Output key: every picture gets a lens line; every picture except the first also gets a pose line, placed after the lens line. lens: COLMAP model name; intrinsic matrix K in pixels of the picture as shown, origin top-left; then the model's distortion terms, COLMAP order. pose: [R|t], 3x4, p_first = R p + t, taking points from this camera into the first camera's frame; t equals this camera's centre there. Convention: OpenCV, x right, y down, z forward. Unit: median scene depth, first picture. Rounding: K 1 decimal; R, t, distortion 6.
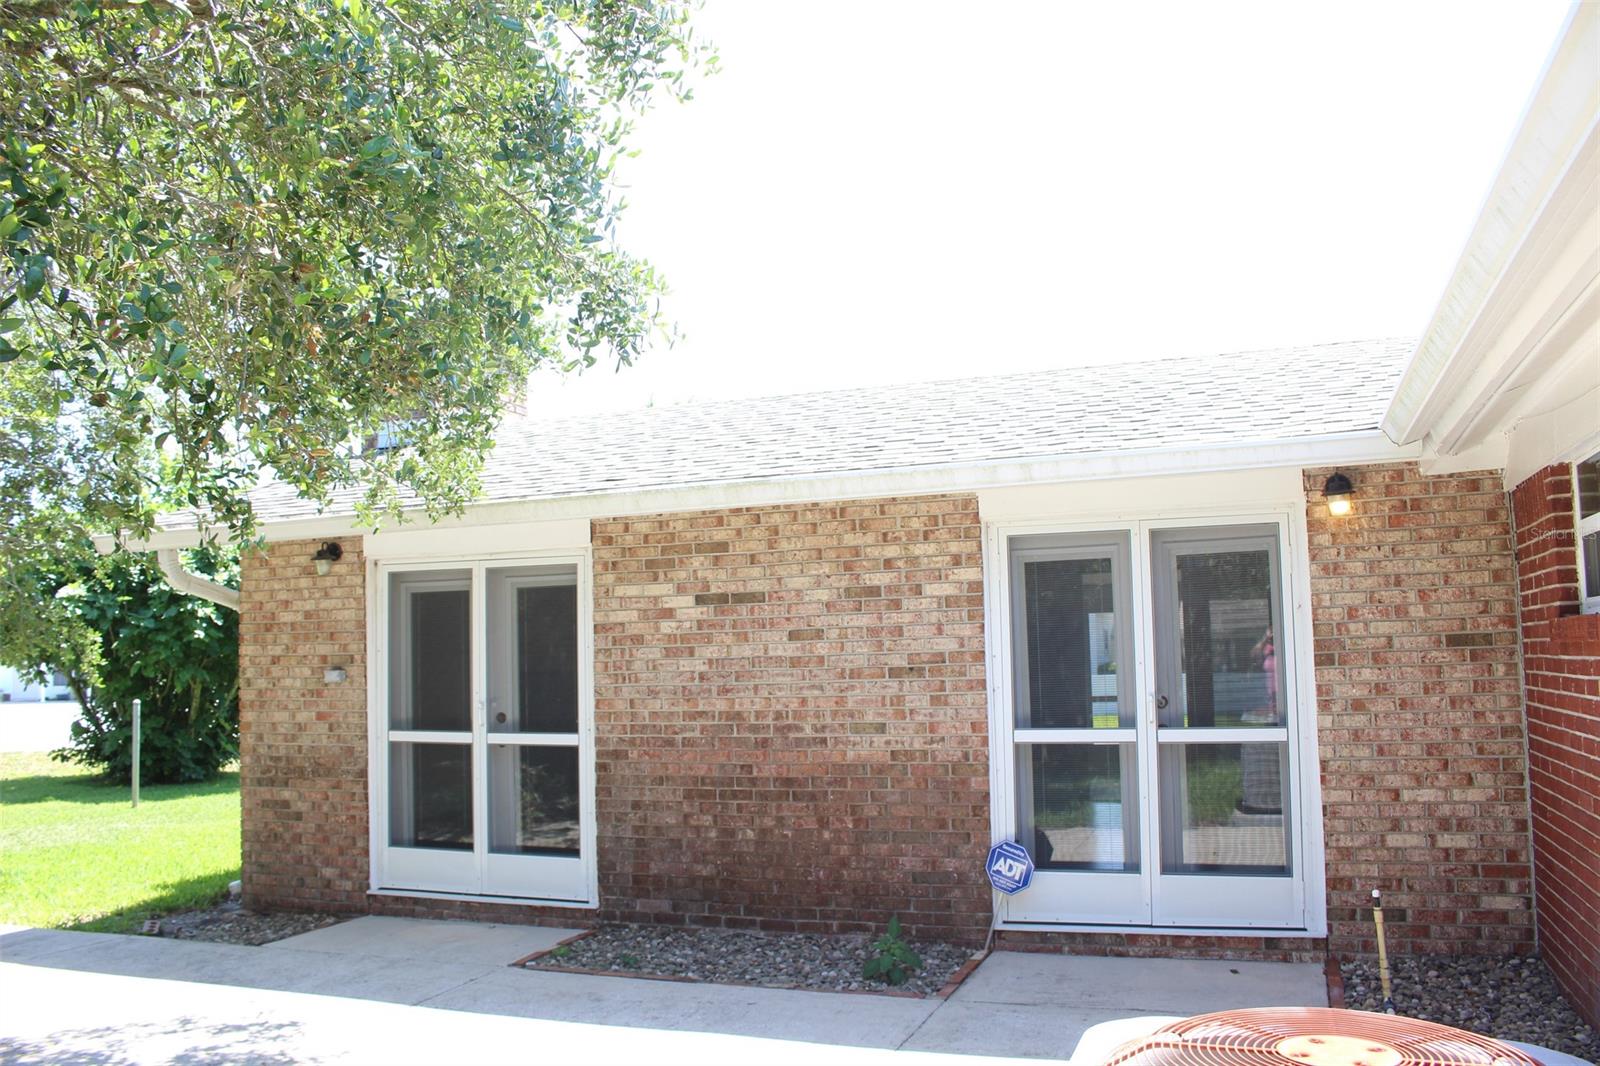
lens RADIAL K [[1325.8, 0, 790.9], [0, 1325.8, 542.7], [0, 0, 1]] dist [-0.157821, 0.132296]
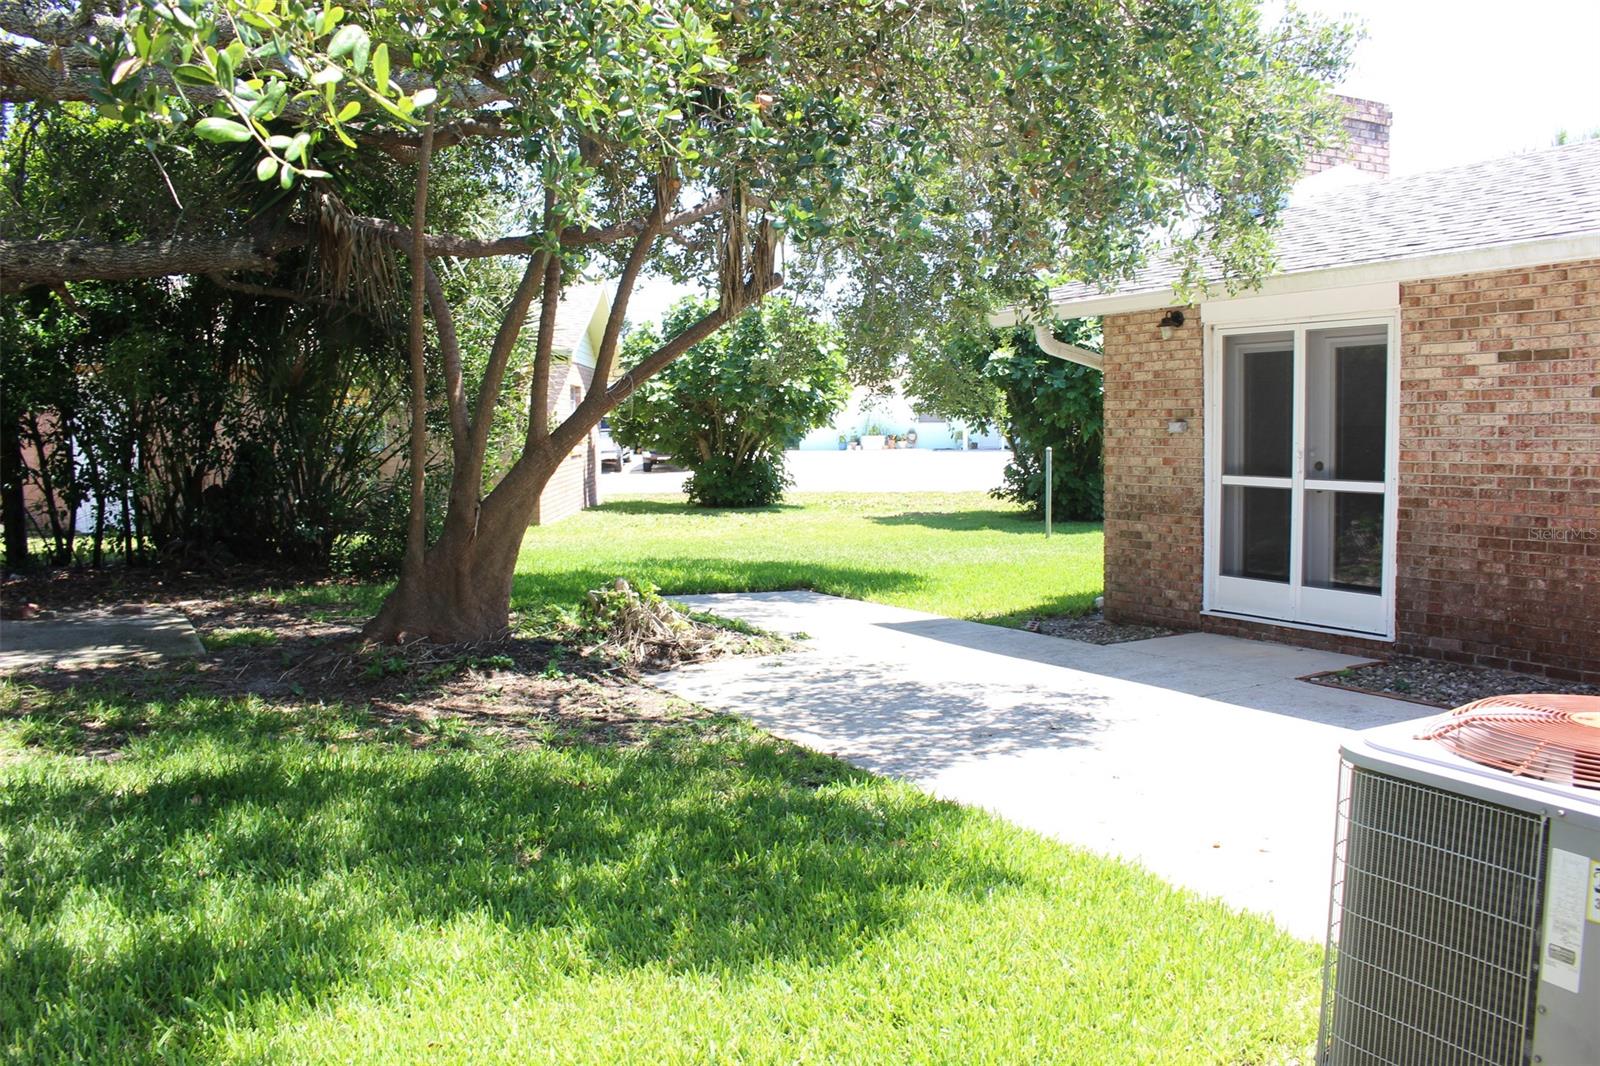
lens RADIAL K [[1325.8, 0, 790.9], [0, 1325.8, 542.7], [0, 0, 1]] dist [-0.157821, 0.132296]
pose [[0.766677, 0.066018, -0.638630, 0.143036], [0.054831, 0.984333, 0.167580, -0.010807], [0.639687, -0.163497, 0.751045, -0.118213]]
